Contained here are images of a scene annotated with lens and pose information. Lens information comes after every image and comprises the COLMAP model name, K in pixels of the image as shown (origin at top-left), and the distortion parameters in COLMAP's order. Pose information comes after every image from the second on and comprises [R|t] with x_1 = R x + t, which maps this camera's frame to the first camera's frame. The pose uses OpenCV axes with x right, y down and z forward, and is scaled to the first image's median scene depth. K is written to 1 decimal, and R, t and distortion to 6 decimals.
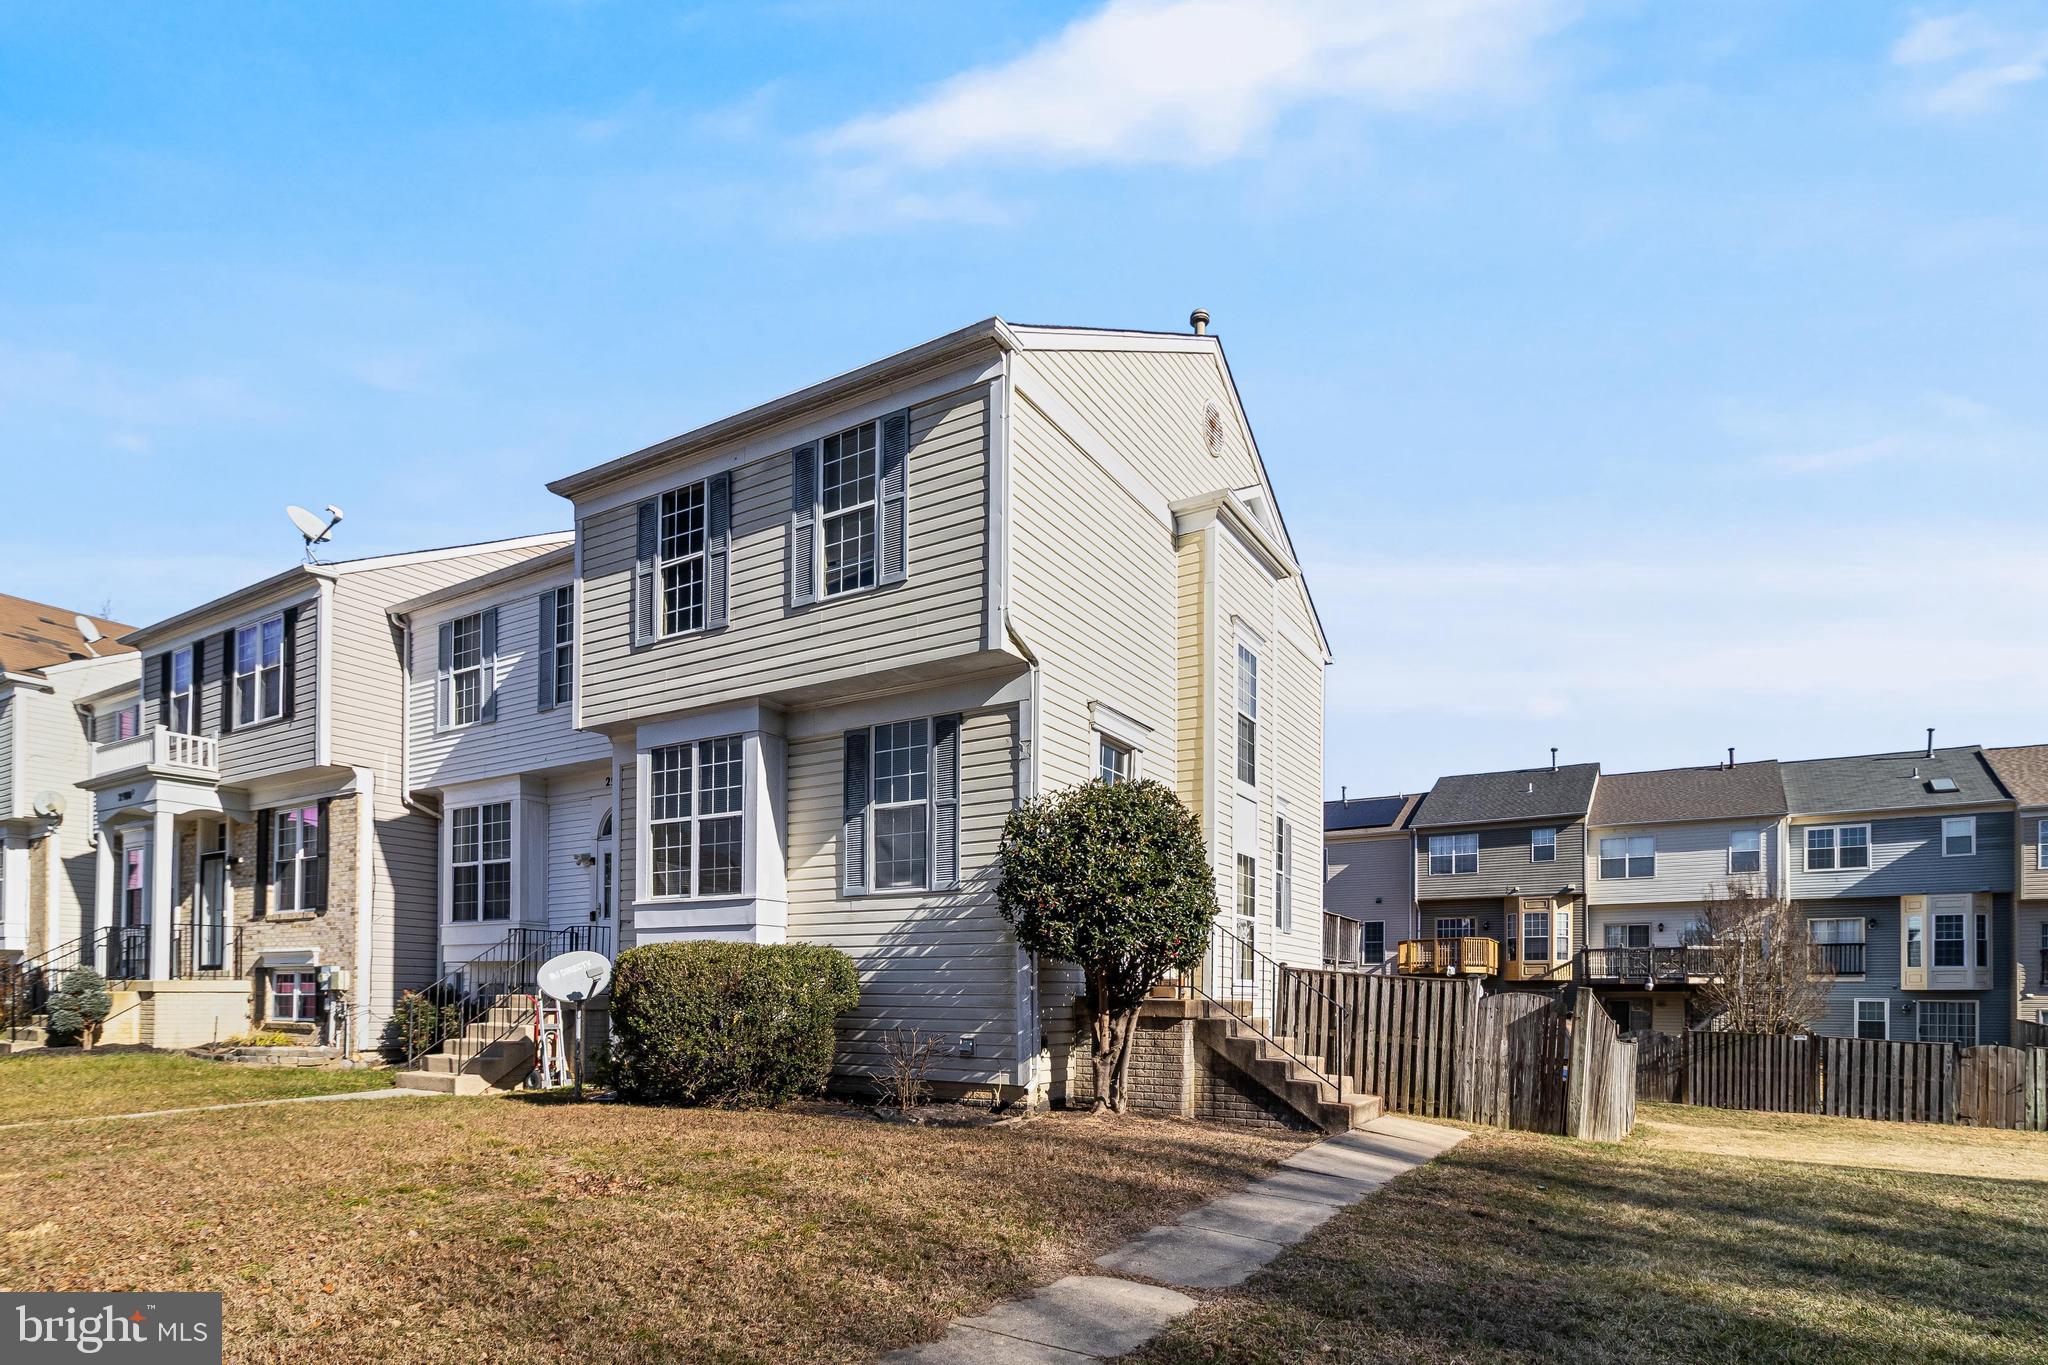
lens RADIAL K [[981.3, 0, 1020.1], [0, 981.3, 659.8], [0, 0, 1]] dist [0.003690, -0.000429]
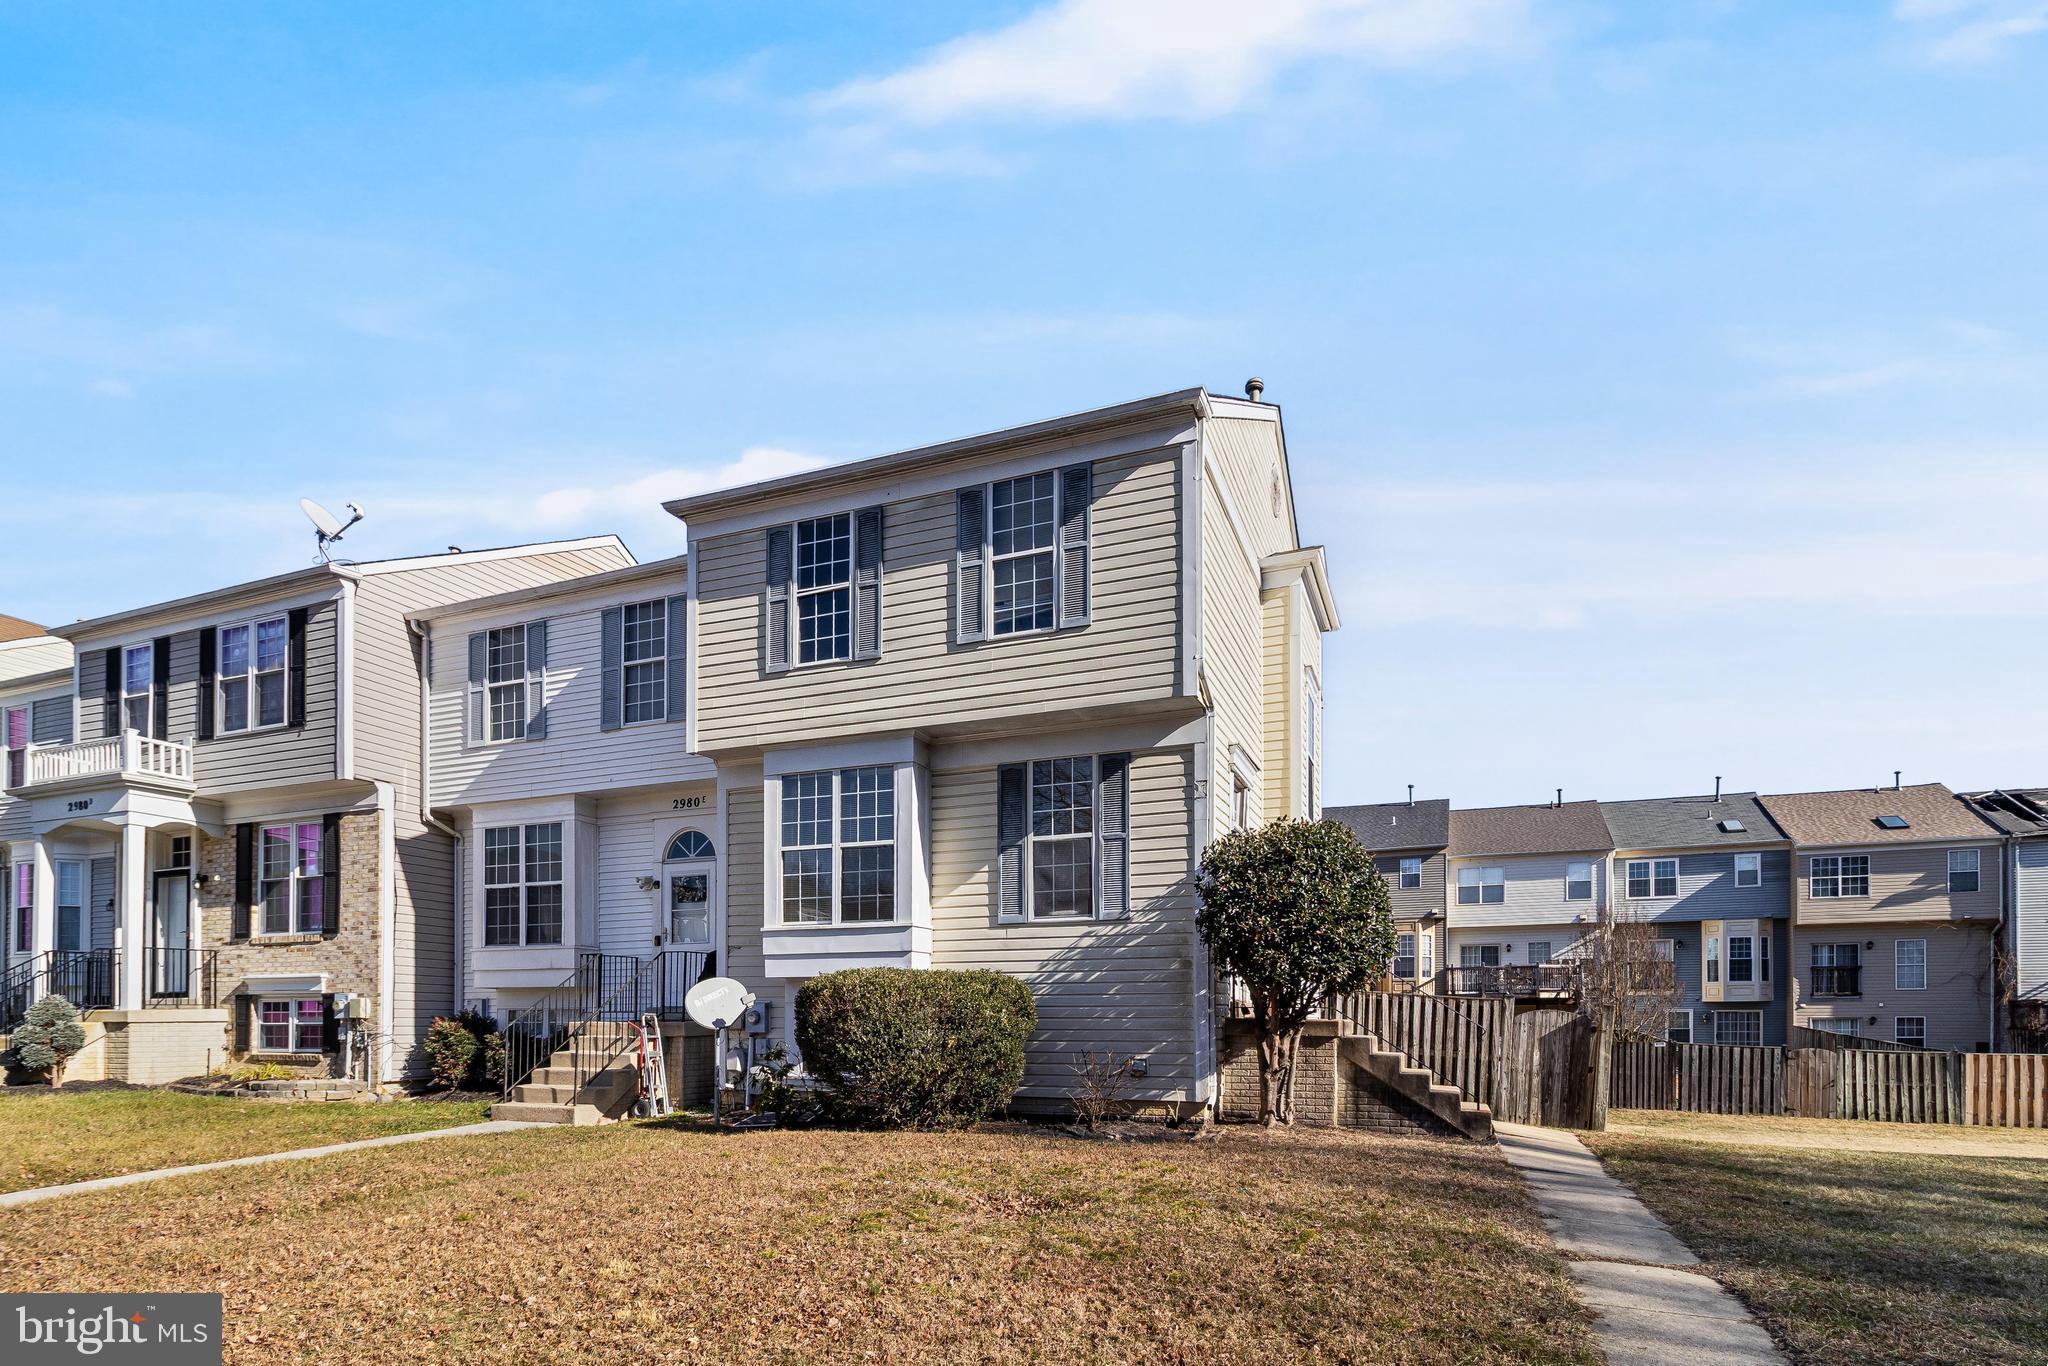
lens RADIAL K [[965.1, 0, 1017.2], [0, 965.1, 681.0], [0, 0, 1]] dist [0.000743, 0.000445]
pose [[0.987464, 0.041852, 0.152198, -0.217973], [-0.041496, 0.999123, -0.005518, -0.007564], [-0.152295, -0.000867, 0.988335, -0.008802]]
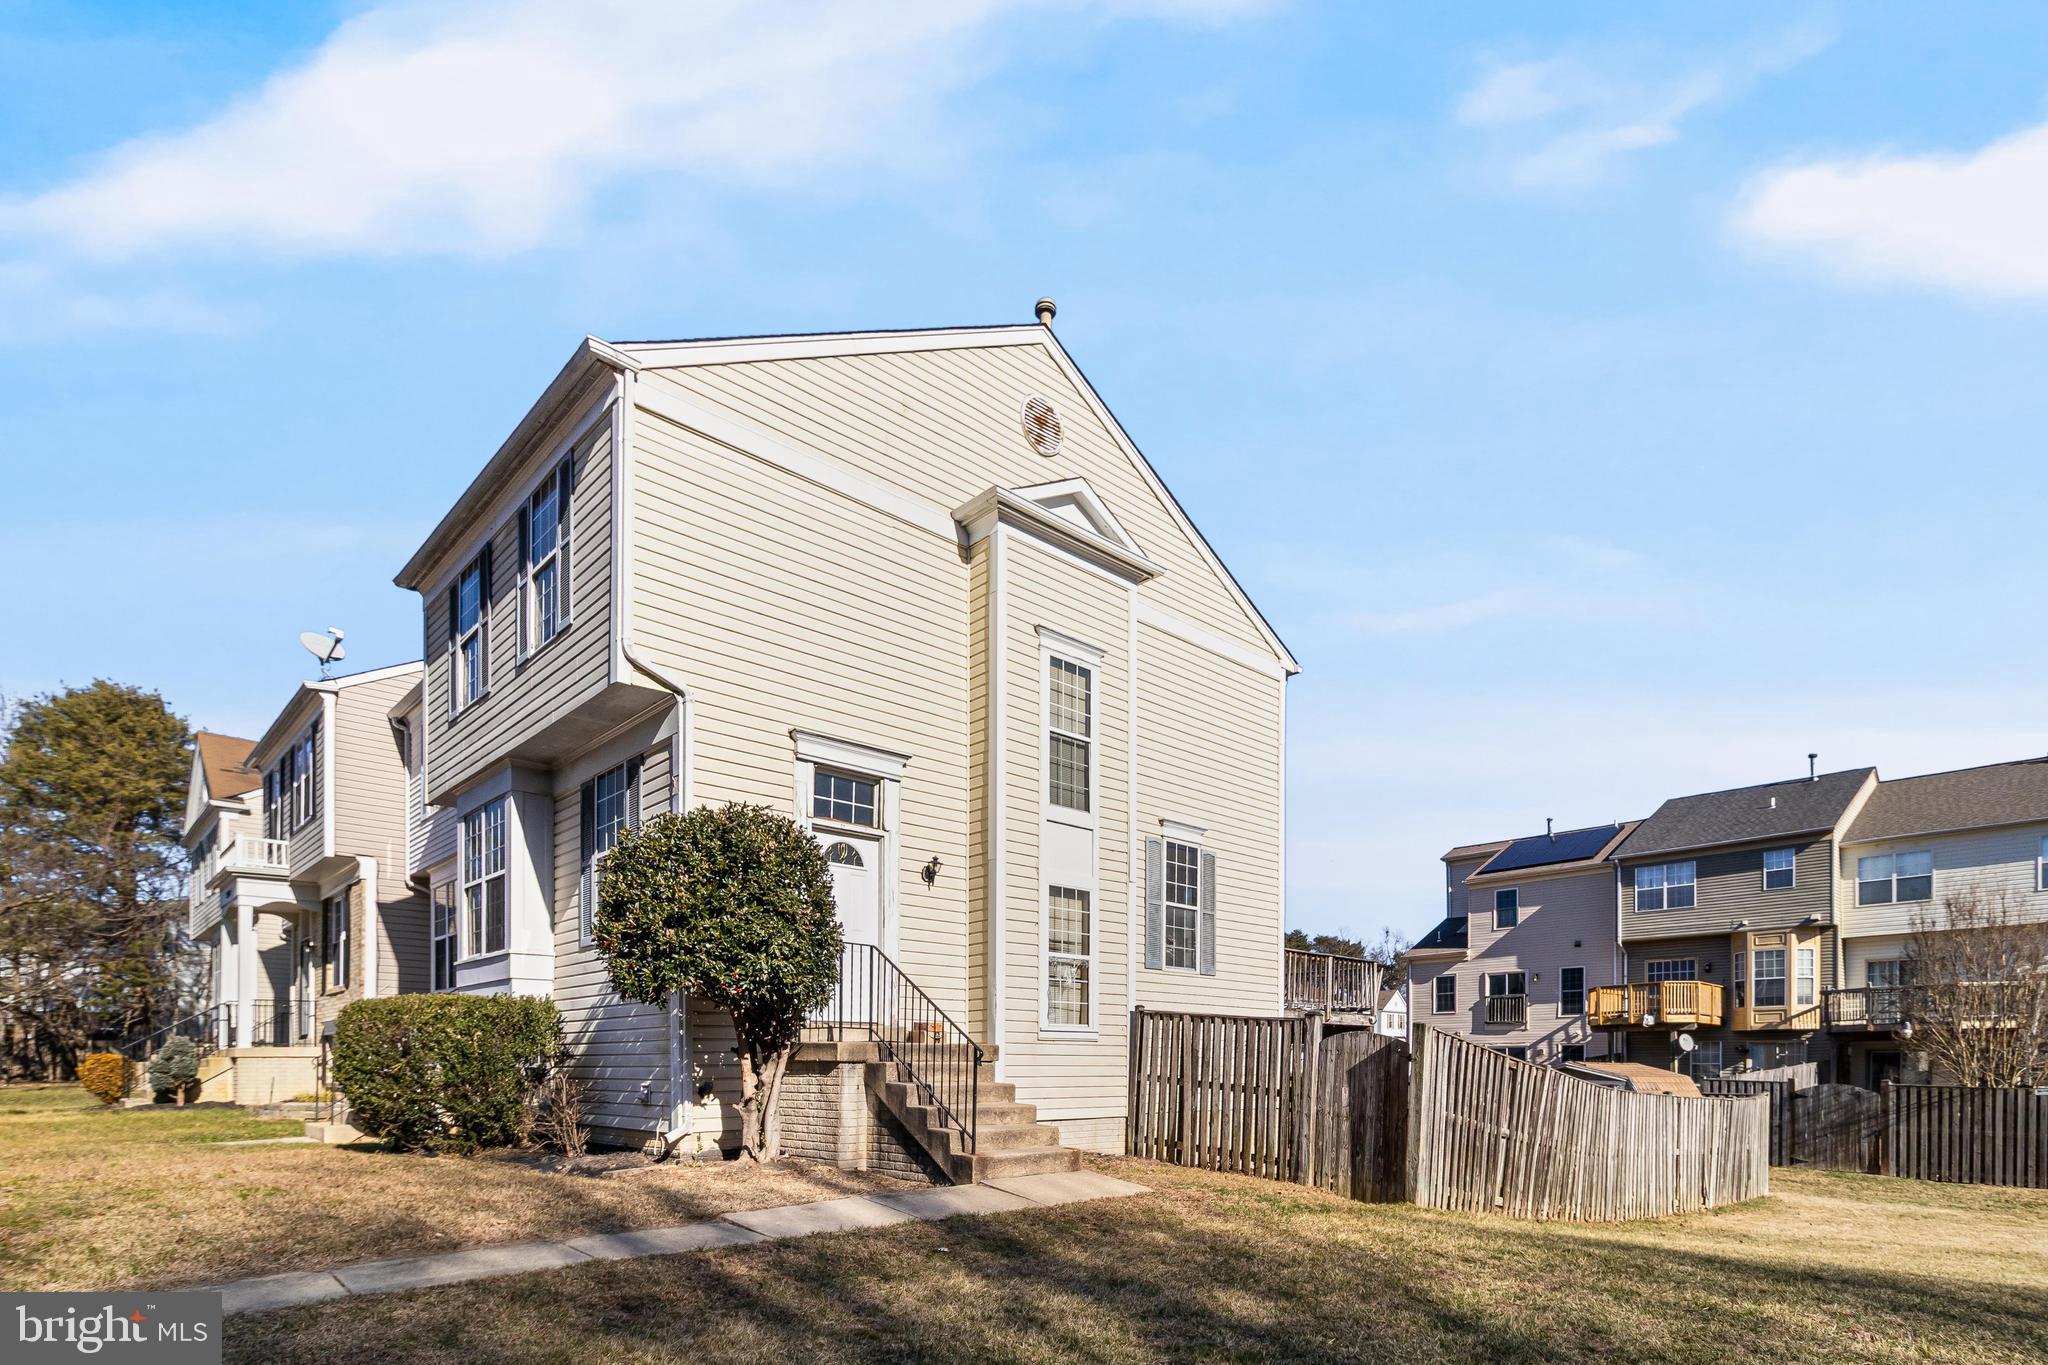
lens RADIAL K [[982.6, 0, 1021.2], [0, 982.6, 739.1], [0, 0, 1]] dist [0.001842, 0.000573]
pose [[0.966140, -0.092052, -0.241038, 0.344467], [0.094772, 0.995499, -0.000311, 0.048466], [0.239981, -0.022543, 0.970516, 0.093216]]
